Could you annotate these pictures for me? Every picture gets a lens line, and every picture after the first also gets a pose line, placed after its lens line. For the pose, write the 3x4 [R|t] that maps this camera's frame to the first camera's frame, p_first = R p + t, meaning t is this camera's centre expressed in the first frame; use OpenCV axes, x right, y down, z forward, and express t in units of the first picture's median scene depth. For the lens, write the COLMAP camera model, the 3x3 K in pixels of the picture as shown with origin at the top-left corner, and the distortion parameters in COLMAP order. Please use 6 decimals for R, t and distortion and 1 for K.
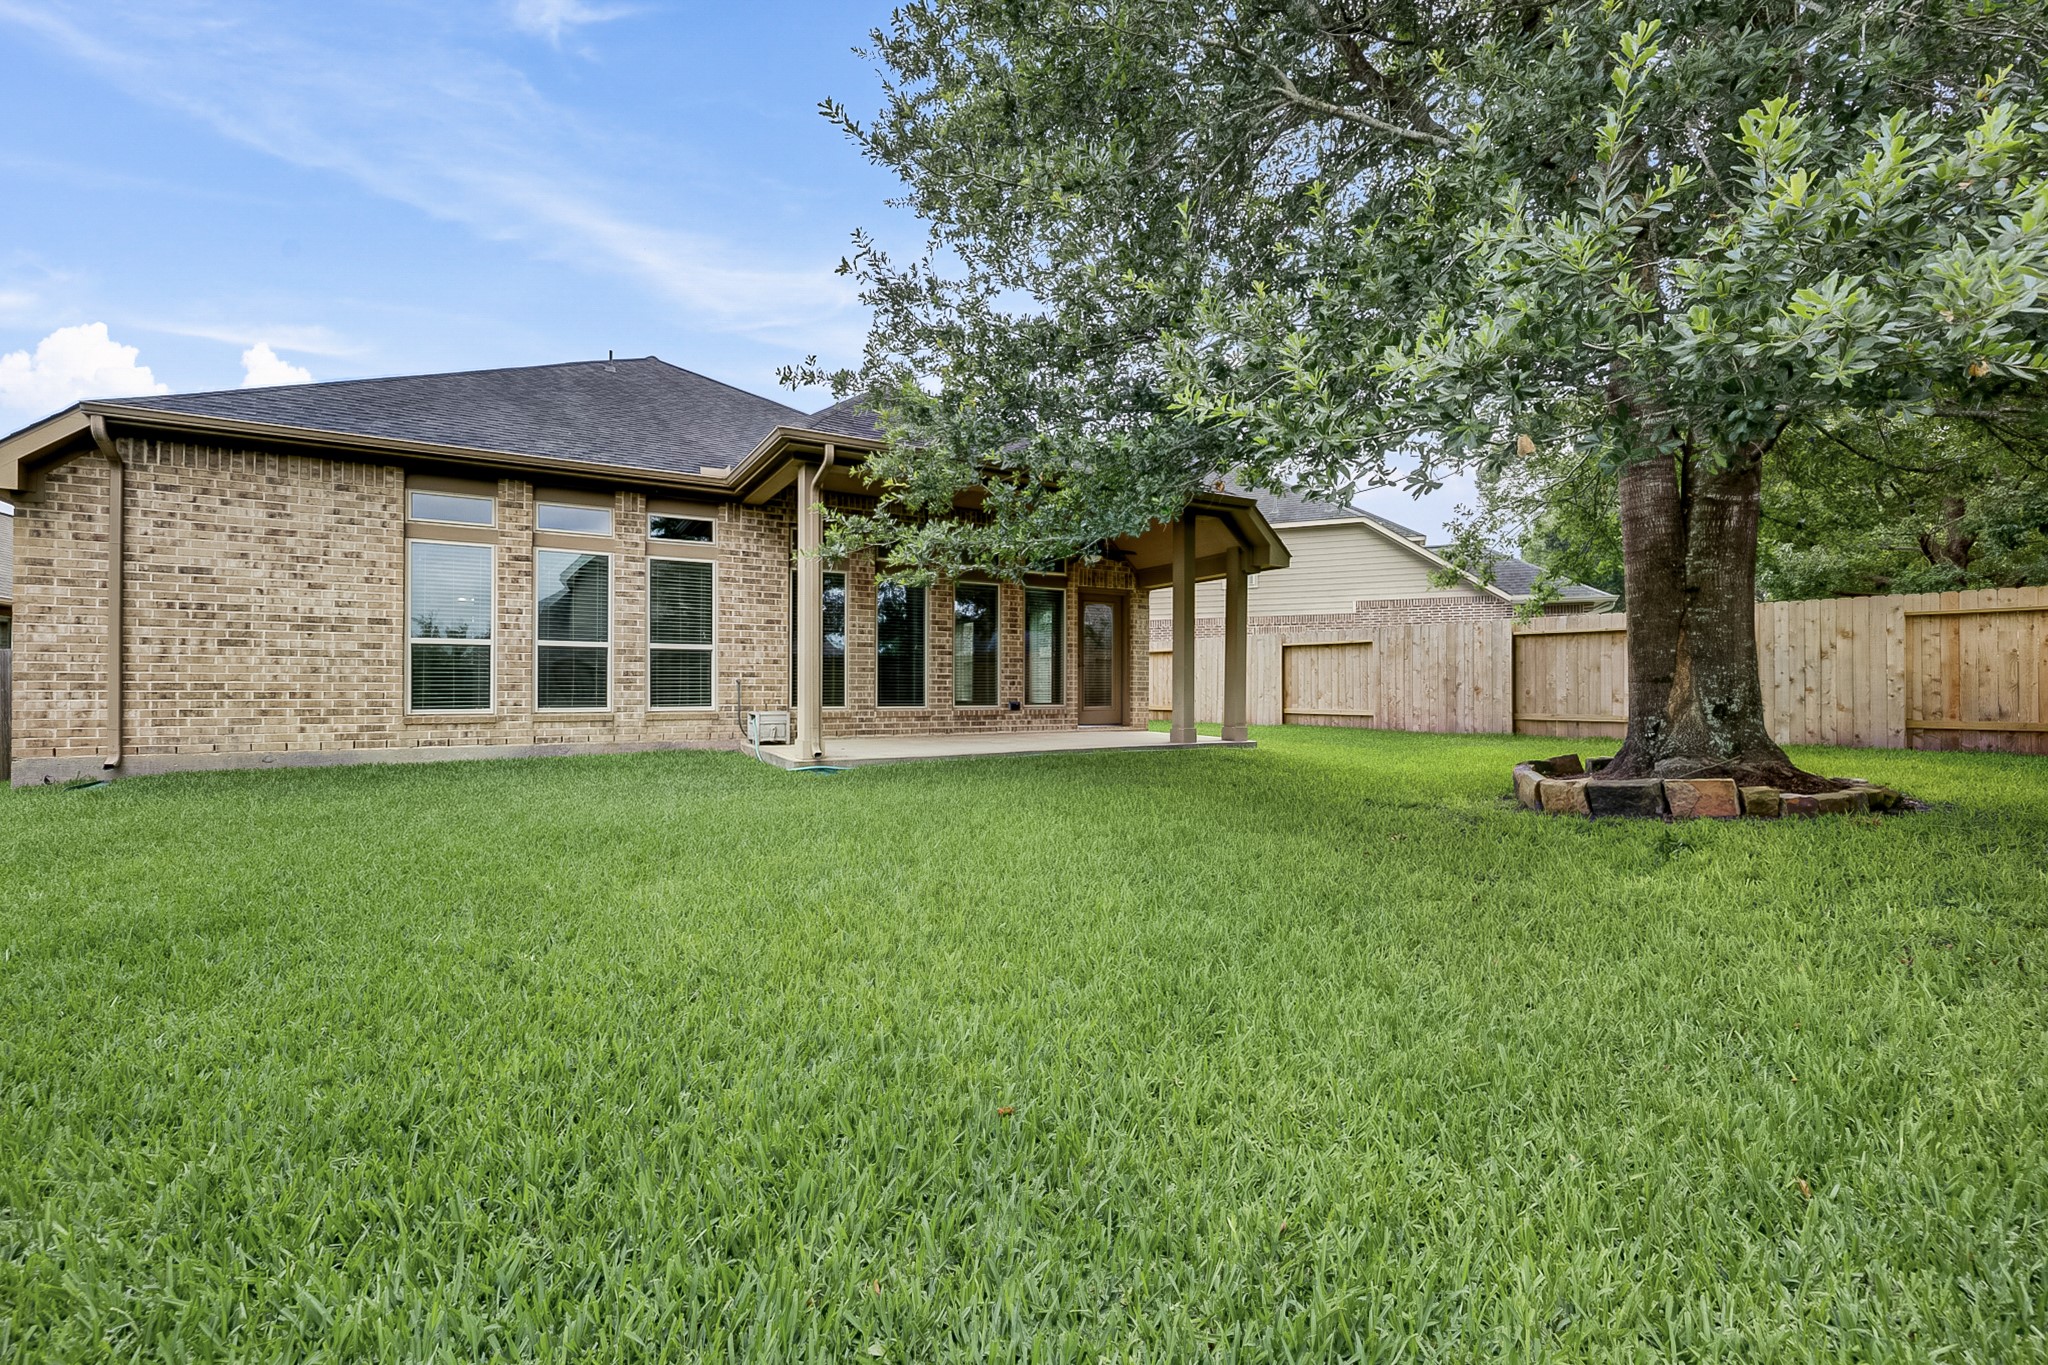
lens RADIAL K [[861.3, 0, 1022.8], [0, 861.3, 683.6], [0, 0, 1]] dist [-0.005217, 0.001075]
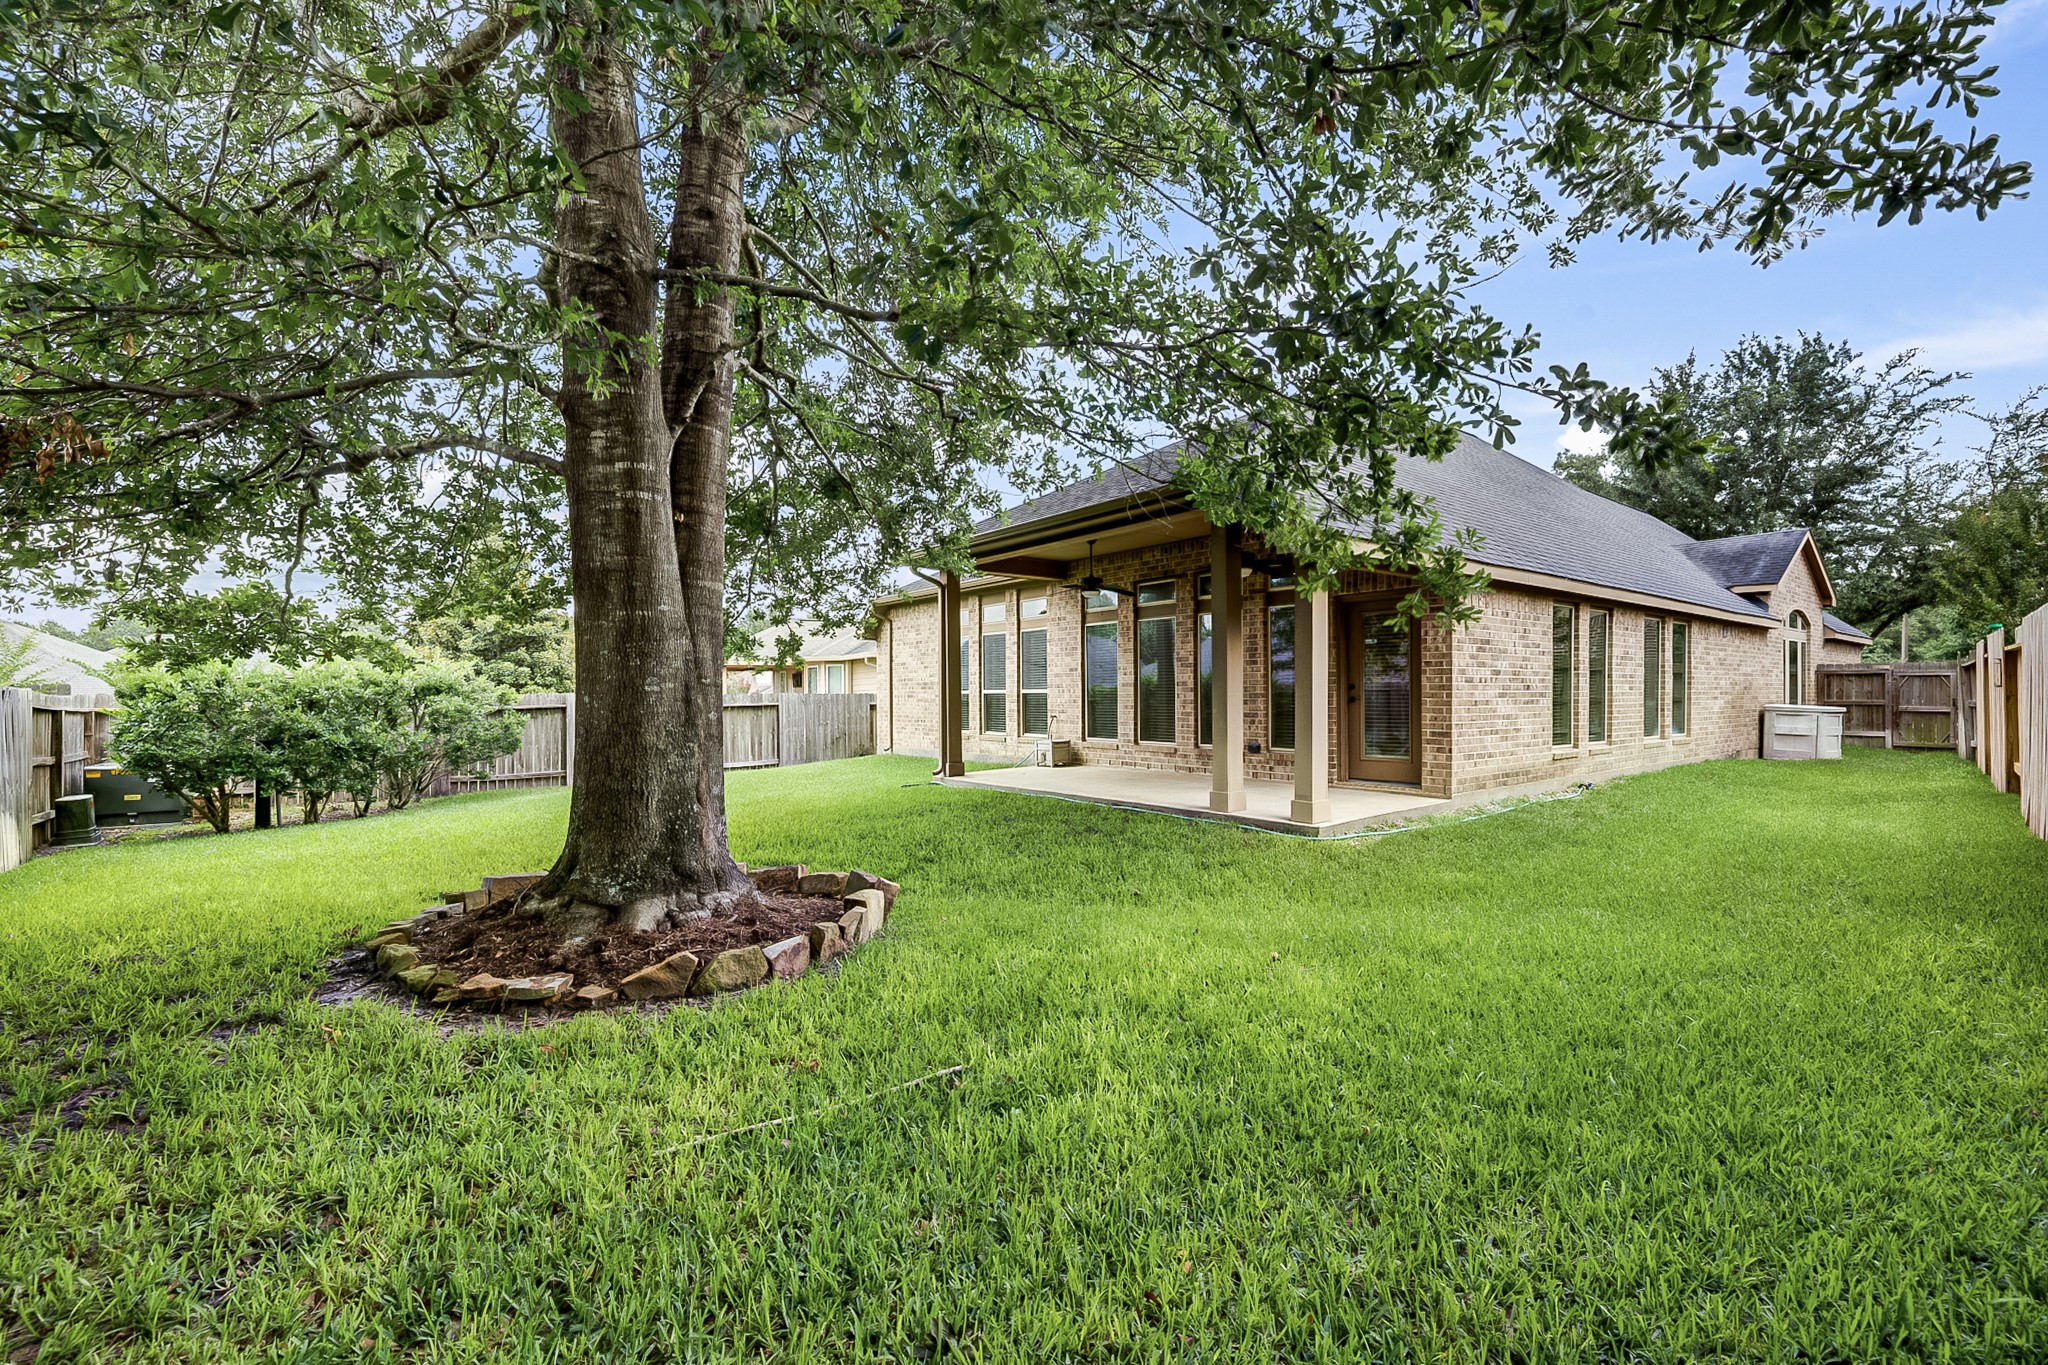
lens RADIAL K [[861.3, 0, 1024.2], [0, 861.3, 693.8], [0, 0, 1]] dist [-0.005217, 0.001075]
pose [[0.151645, -0.006057, -0.988416, 0.840010], [0.007802, 0.999957, -0.004931, -0.026902], [0.988404, -0.006964, 0.151686, 0.682012]]
